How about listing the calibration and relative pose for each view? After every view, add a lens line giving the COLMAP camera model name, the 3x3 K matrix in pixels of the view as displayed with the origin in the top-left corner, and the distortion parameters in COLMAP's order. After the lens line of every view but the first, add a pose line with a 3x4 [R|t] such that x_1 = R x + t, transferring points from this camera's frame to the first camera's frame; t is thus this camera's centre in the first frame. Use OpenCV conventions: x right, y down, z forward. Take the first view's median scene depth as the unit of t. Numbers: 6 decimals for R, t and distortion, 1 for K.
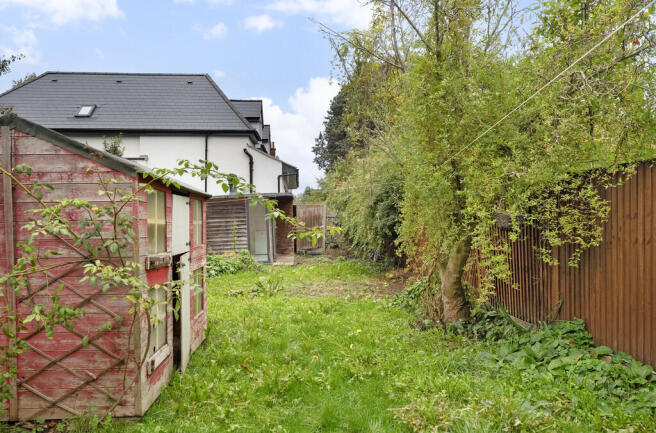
lens RADIAL K [[457.0, 0, 328.0], [0, 457.0, 217.1], [0, 0, 1]] dist [0.003857, 0.001672]
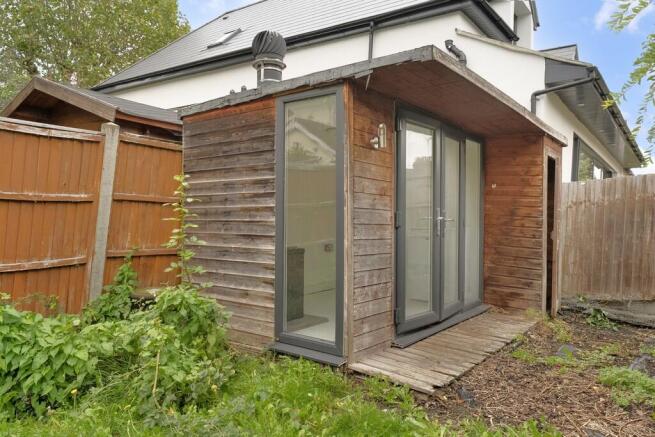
lens RADIAL K [[456.3, 0, 326.7], [0, 456.3, 220.8], [0, 0, 1]] dist [0.003857, 0.001672]
pose [[0.757592, 0.006133, -0.652700, 0.015128], [-0.007855, 0.999969, 0.000279, 0.022671], [0.652681, 0.004916, 0.757617, 0.593753]]
